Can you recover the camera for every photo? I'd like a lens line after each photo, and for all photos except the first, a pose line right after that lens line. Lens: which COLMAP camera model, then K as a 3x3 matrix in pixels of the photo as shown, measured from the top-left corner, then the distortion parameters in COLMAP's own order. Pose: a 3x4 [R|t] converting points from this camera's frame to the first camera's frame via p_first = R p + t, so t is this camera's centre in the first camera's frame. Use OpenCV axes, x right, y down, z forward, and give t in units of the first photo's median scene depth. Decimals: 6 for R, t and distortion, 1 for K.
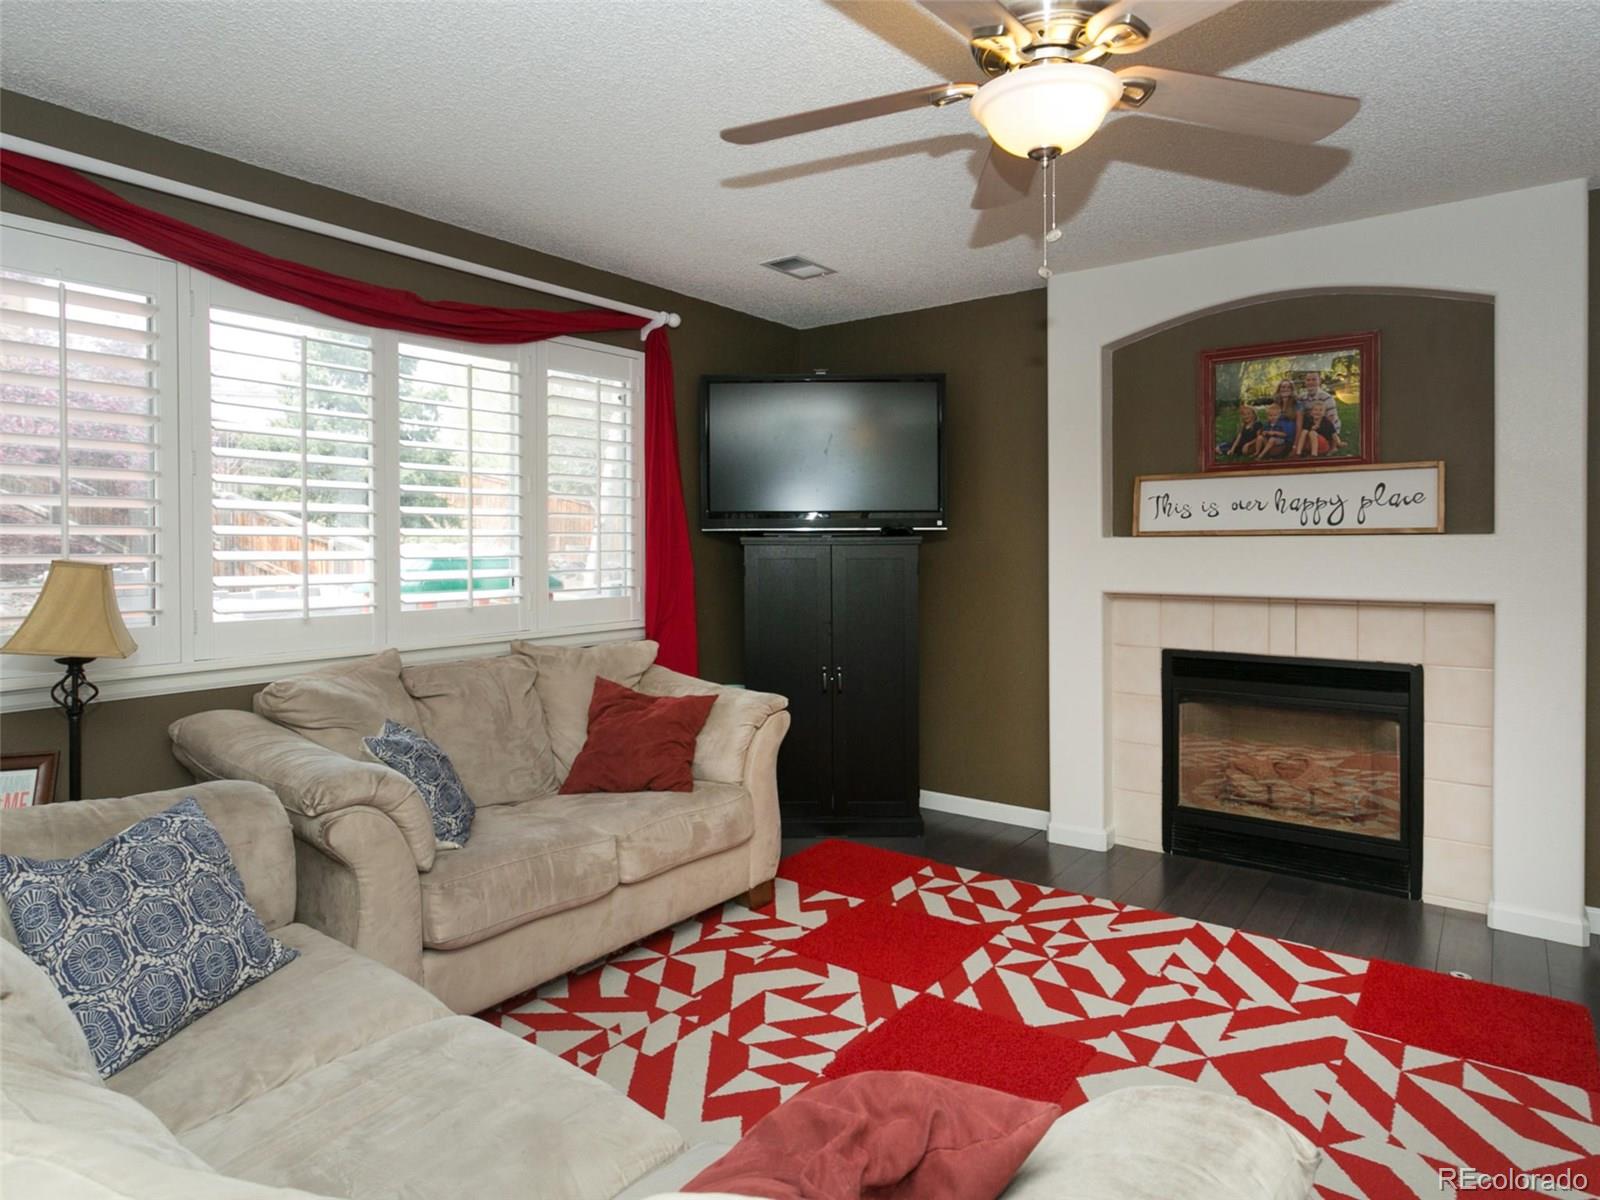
lens RADIAL K [[1013.5, 0, 798.9], [0, 1013.5, 553.0], [0, 0, 1]] dist [-0.001047, 0.001185]
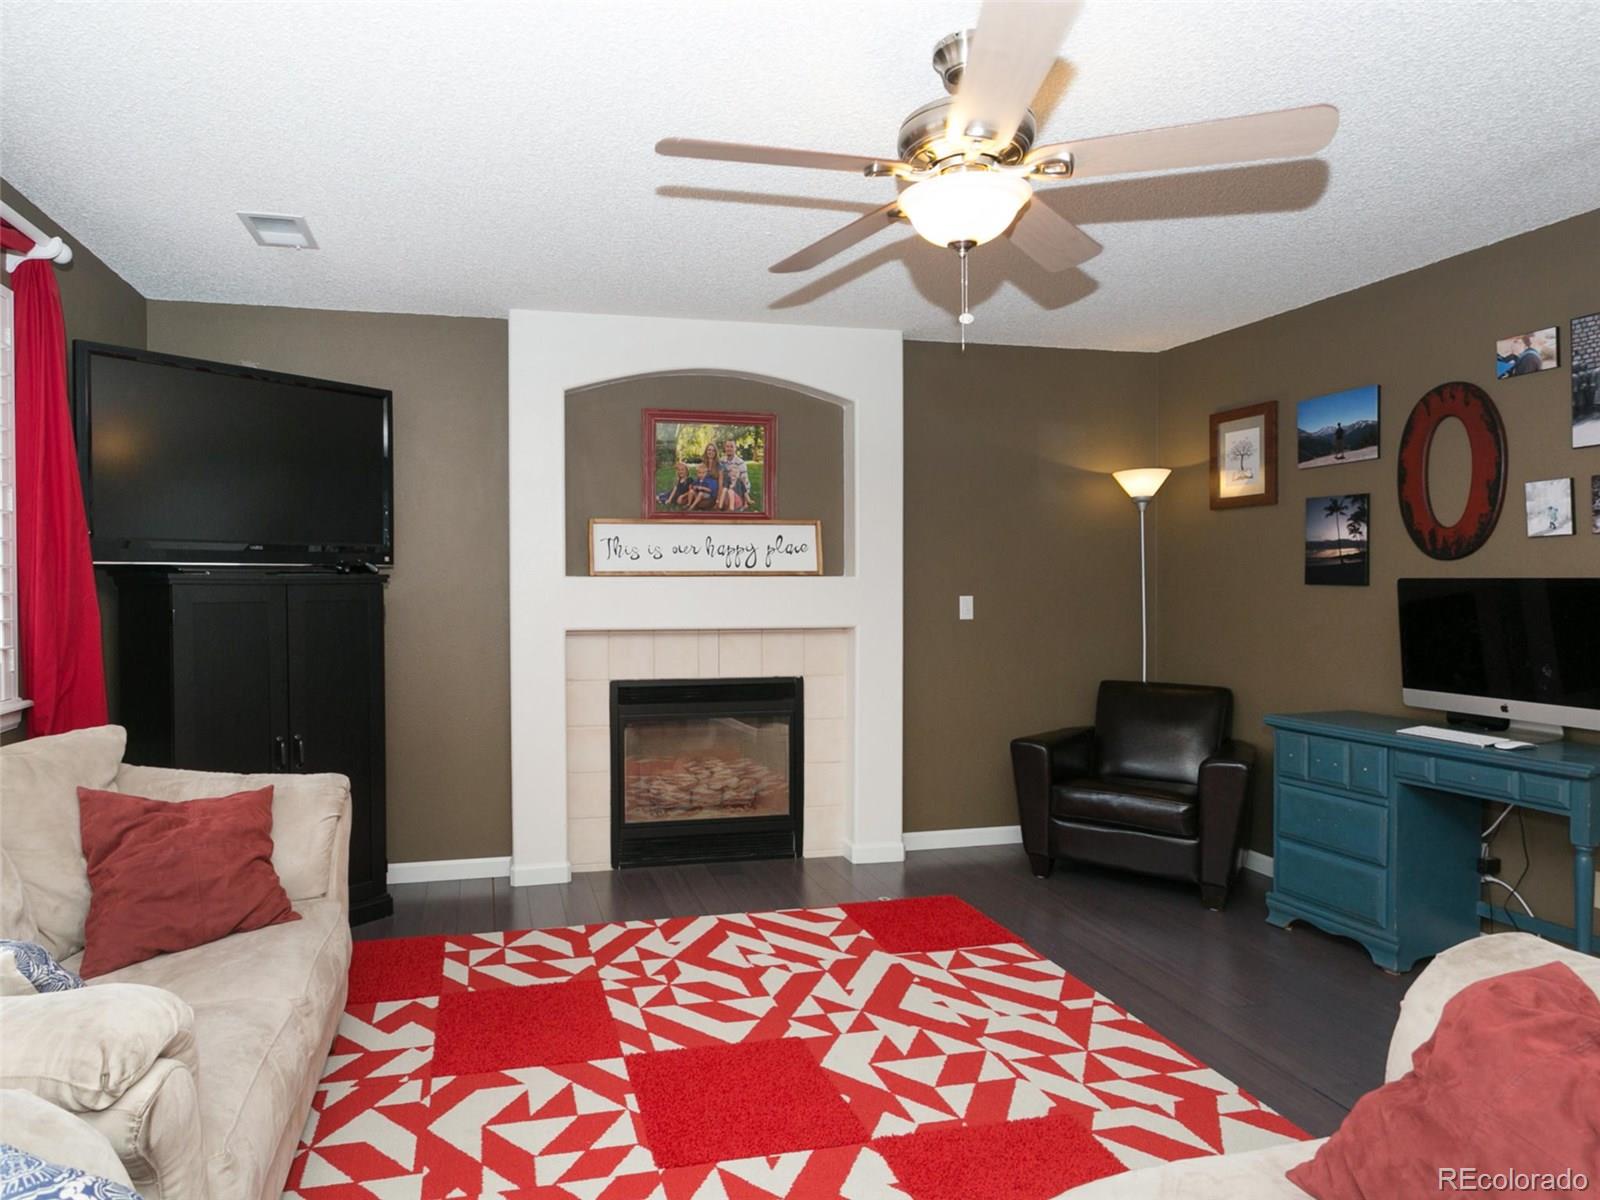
lens RADIAL K [[969.5, 0, 800.0], [0, 969.5, 600.0], [0, 0, 1]] dist [-0.005320, 0.000345]
pose [[0.617907, -0.013540, 0.786134, -0.363740], [0.005723, 0.999903, 0.012724, -0.003288], [-0.786230, -0.003363, 0.617925, 0.233870]]
